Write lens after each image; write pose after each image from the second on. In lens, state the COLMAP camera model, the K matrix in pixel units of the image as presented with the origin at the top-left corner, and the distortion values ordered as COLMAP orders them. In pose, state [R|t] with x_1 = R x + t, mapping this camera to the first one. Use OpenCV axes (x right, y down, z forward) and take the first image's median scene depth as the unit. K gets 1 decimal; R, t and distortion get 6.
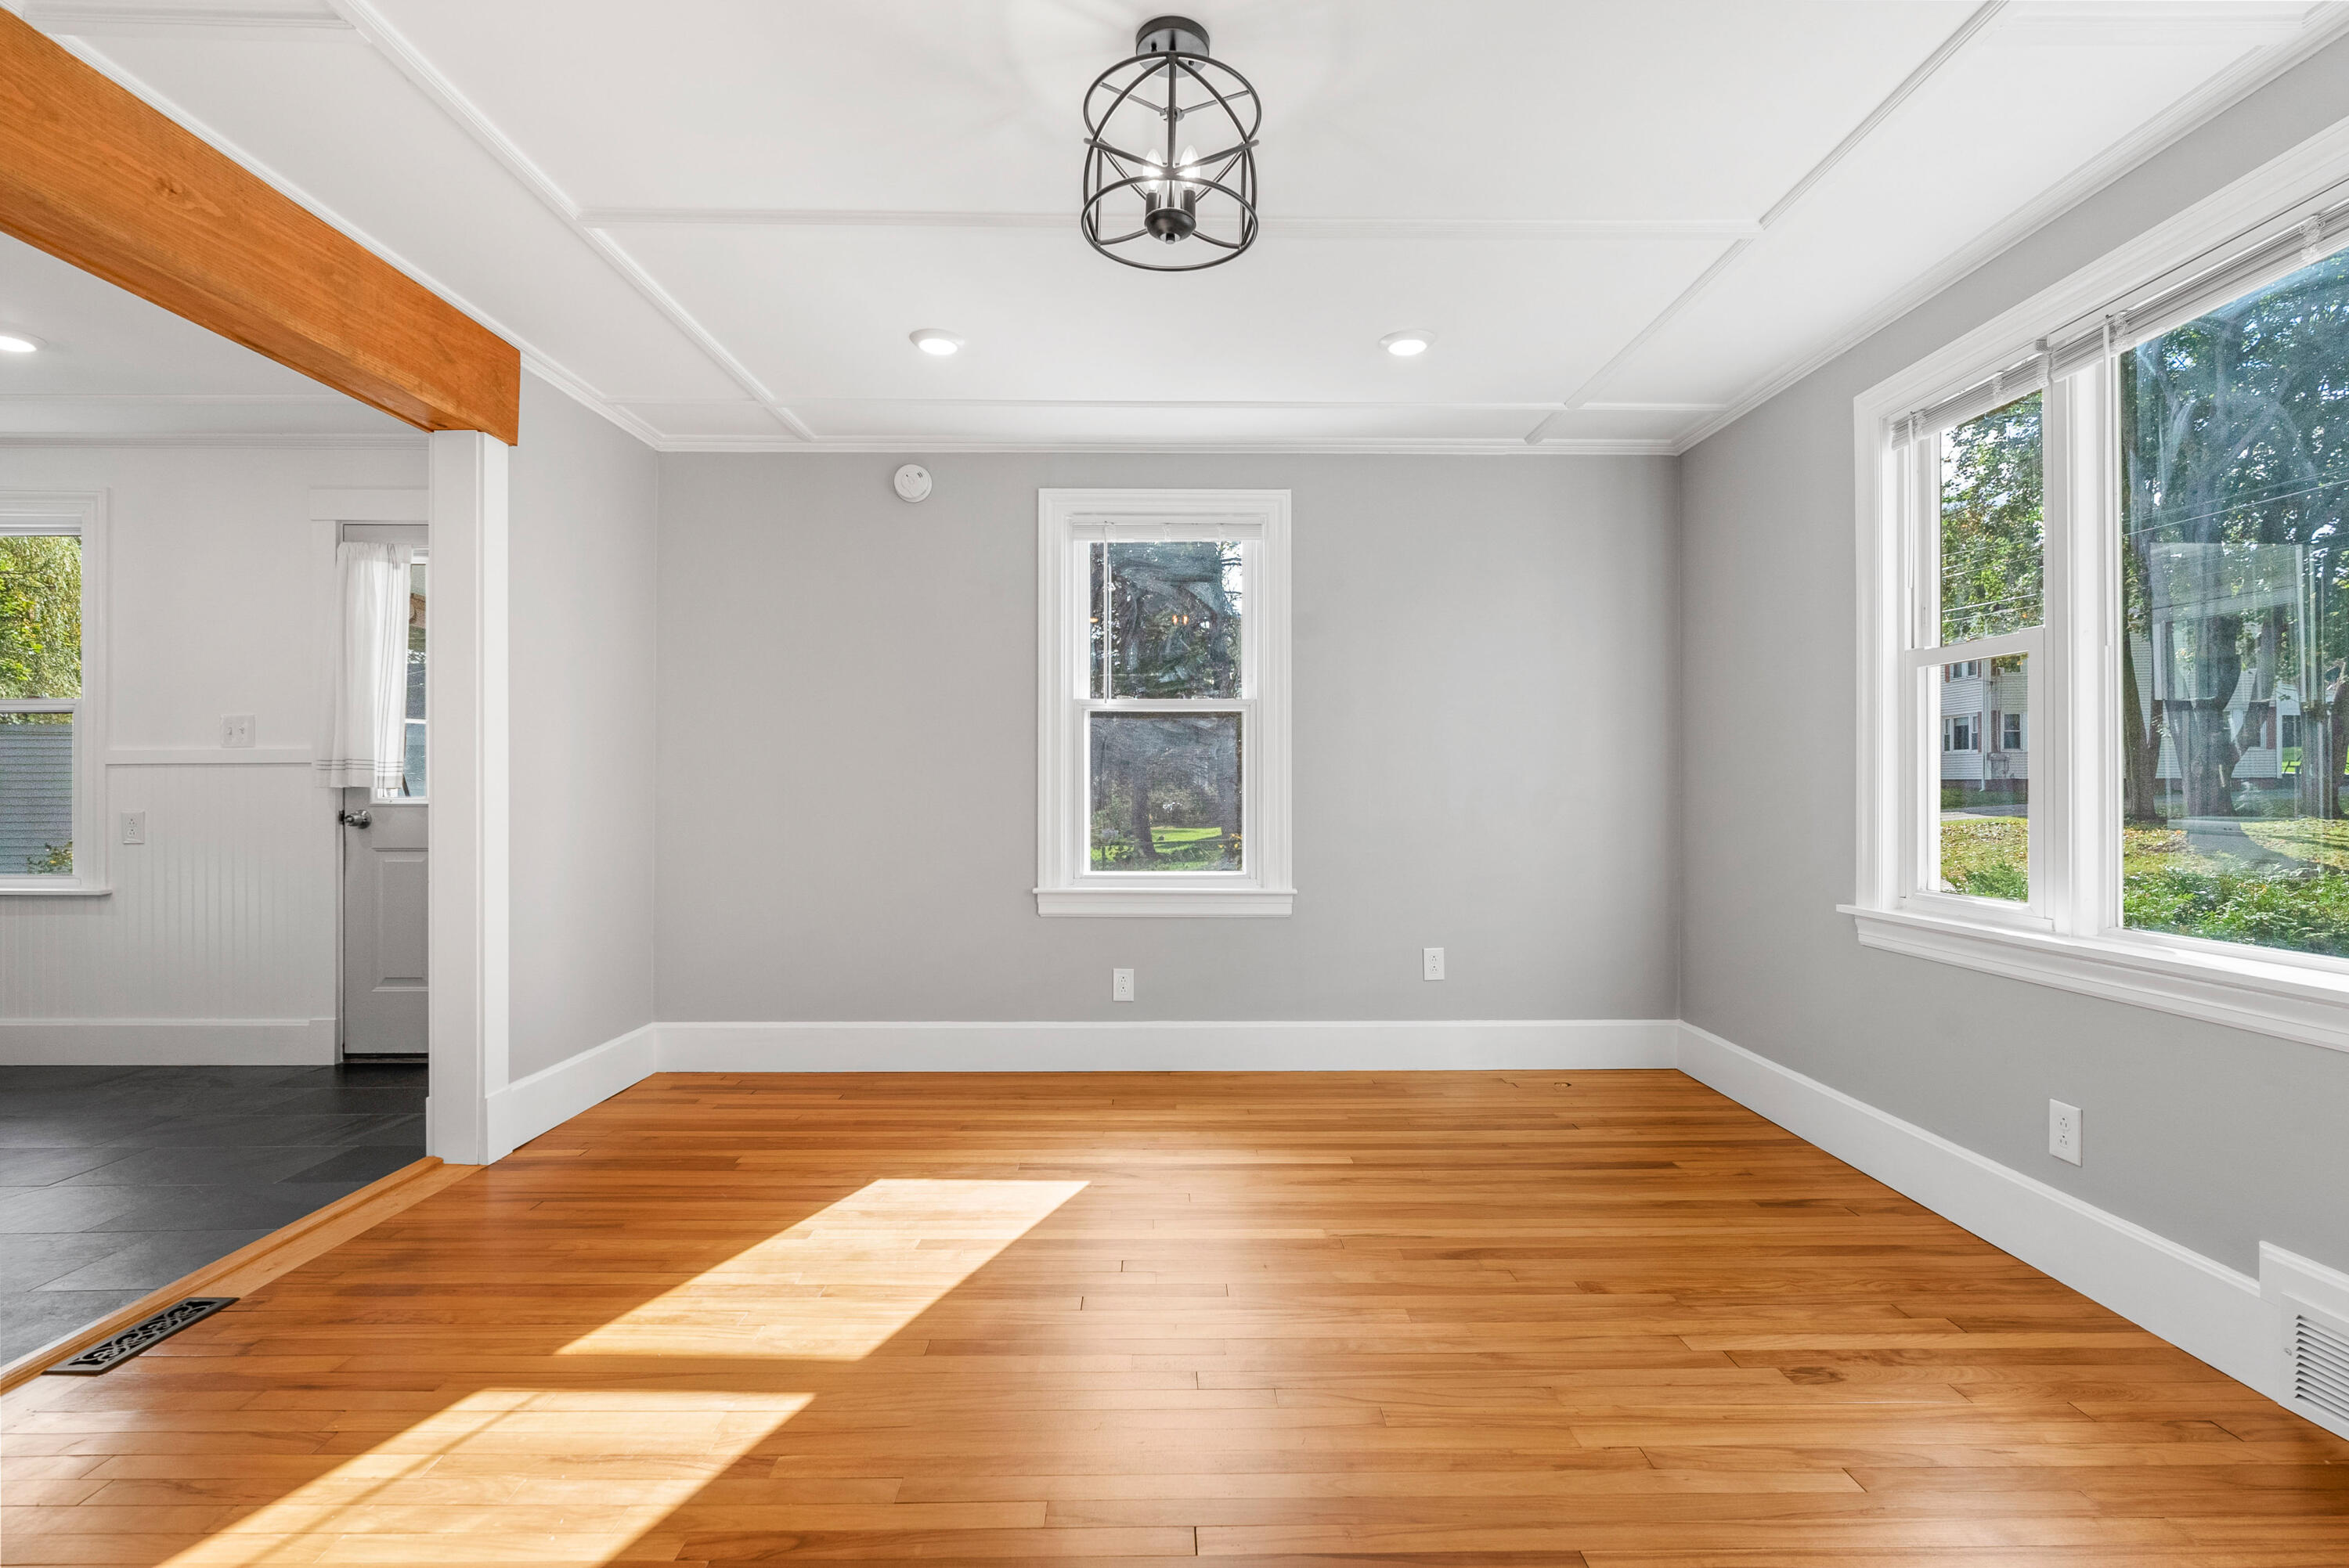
lens RADIAL K [[1064.2, 0, 1177.4], [0, 1064.2, 784.2], [0, 0, 1]] dist [-0.015403, 0.005791]
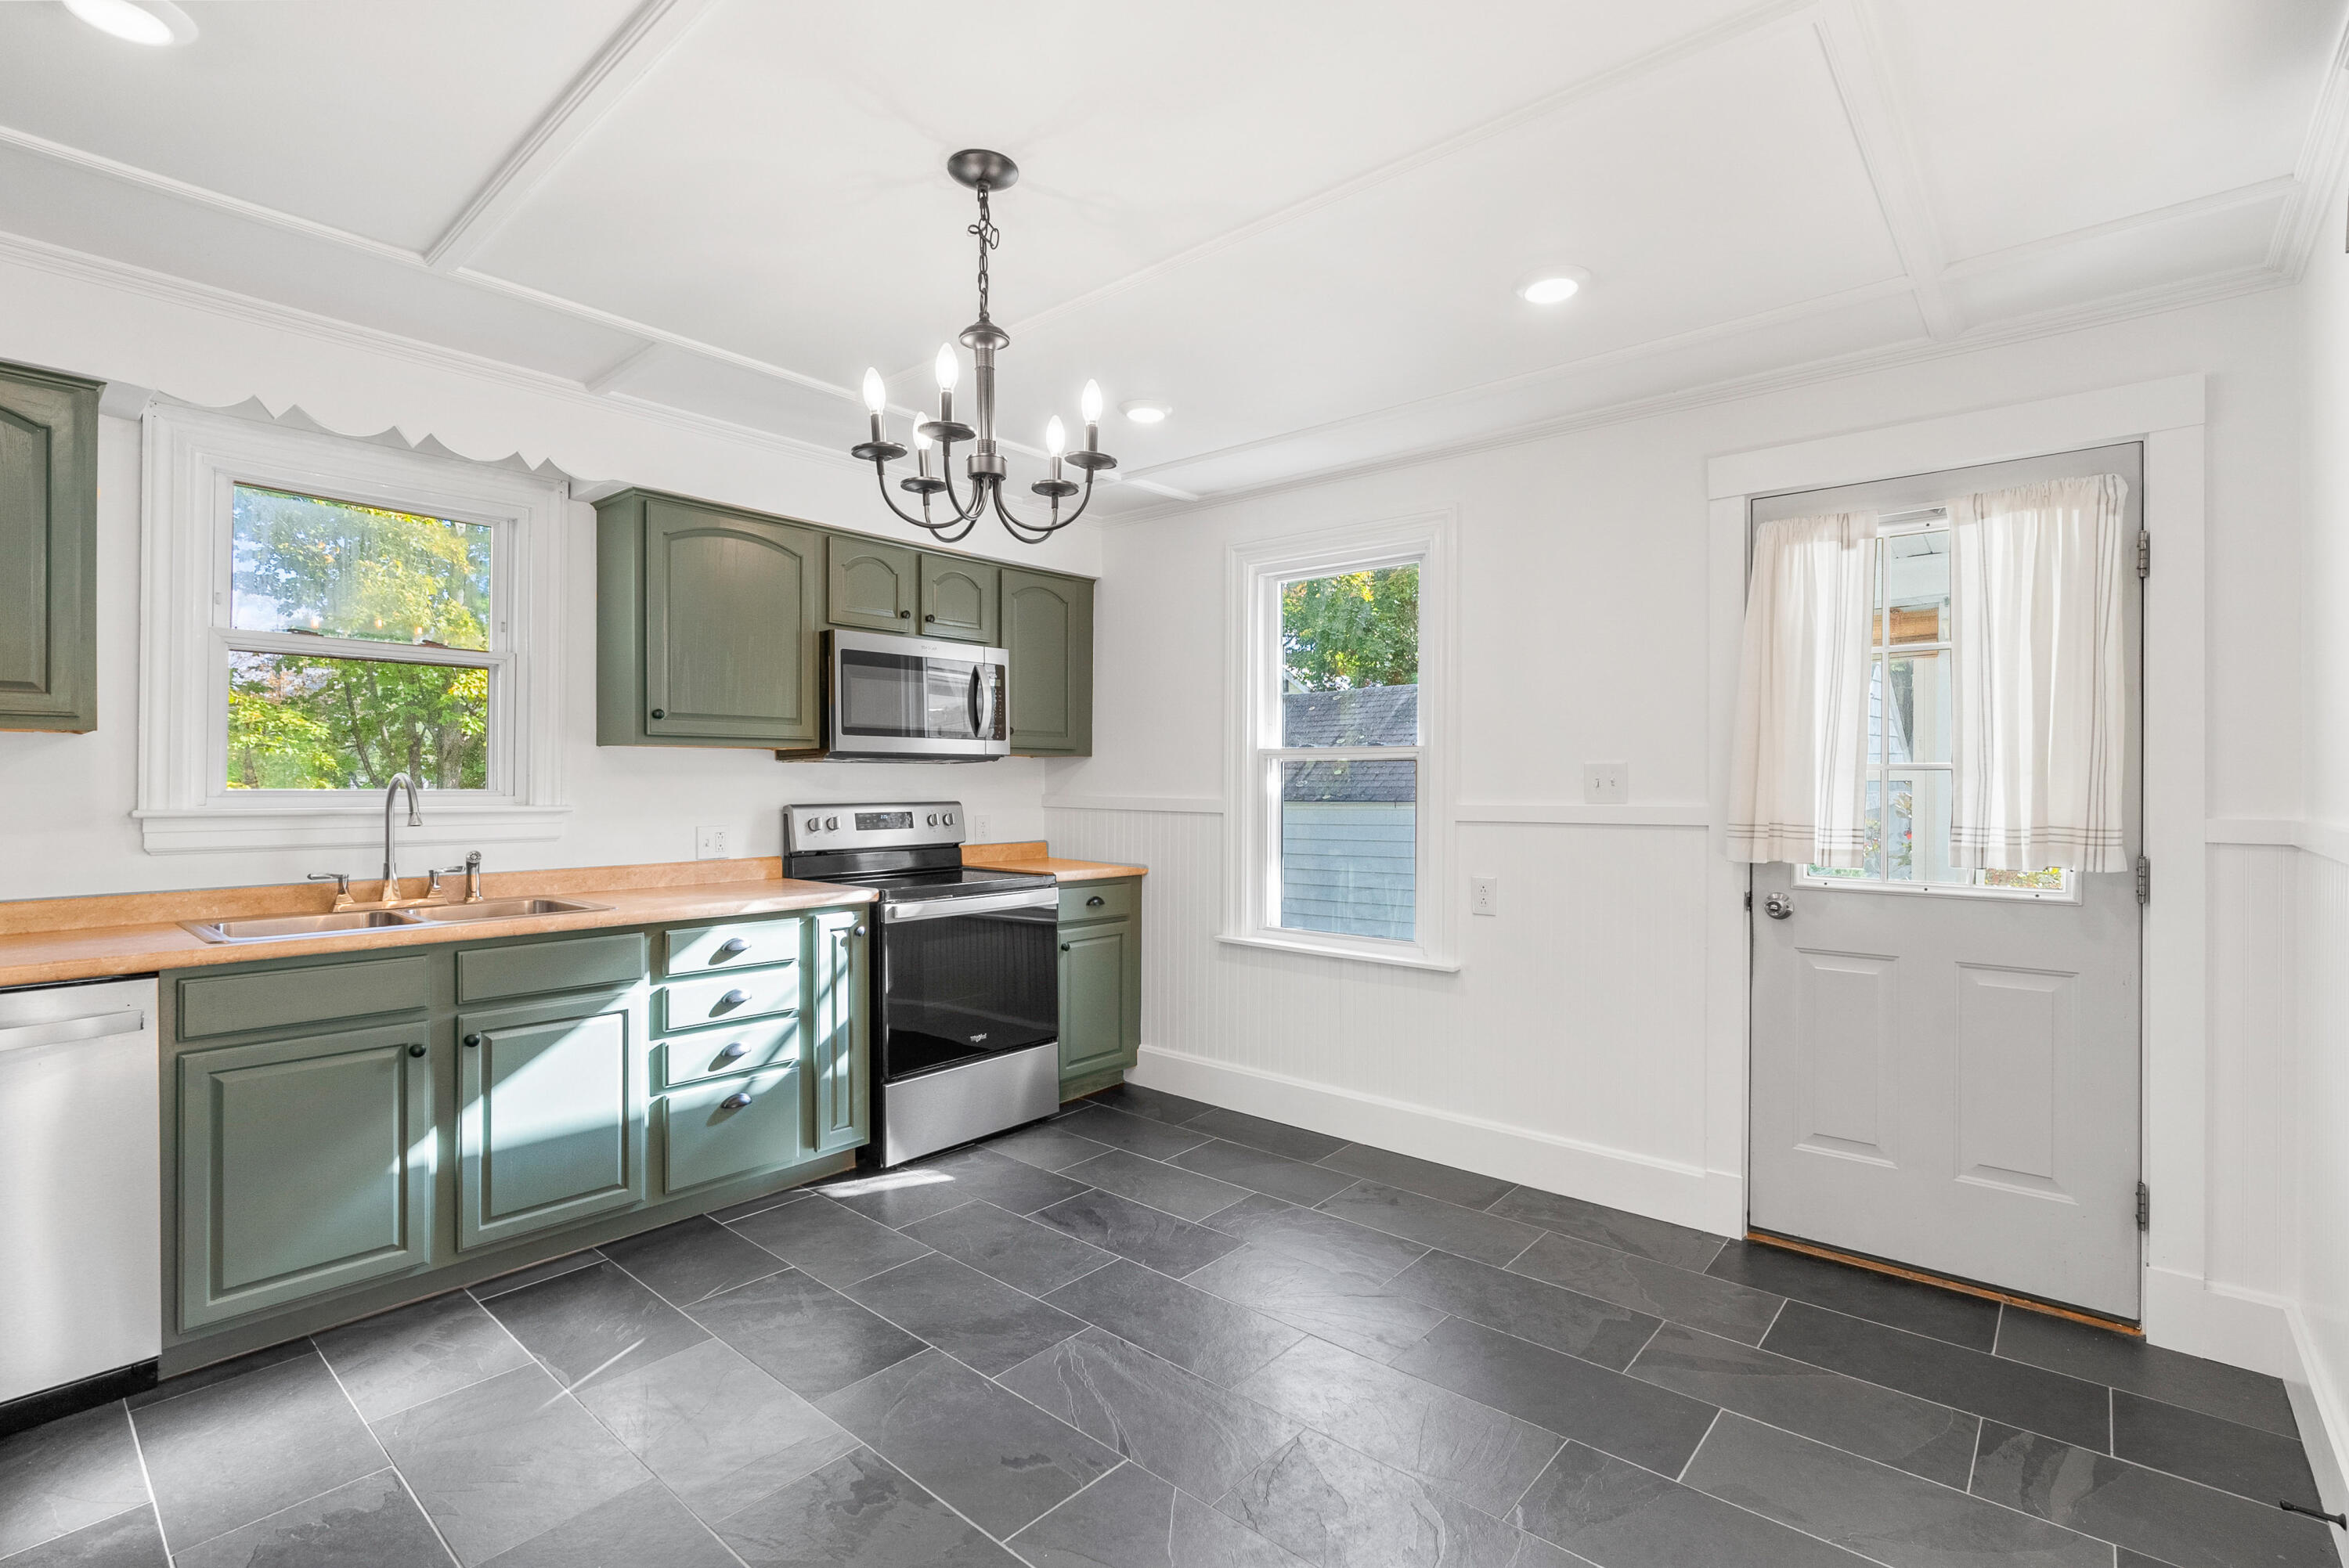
lens RADIAL K [[1064.2, 0, 1179.3], [0, 1064.2, 781.1], [0, 0, 1]] dist [-0.015403, 0.005791]
pose [[0.752335, 0.000475, -0.658781, -0.670082], [-0.003816, 0.999986, -0.003637, -0.052798], [0.658770, 0.005250, 0.752326, 0.210958]]
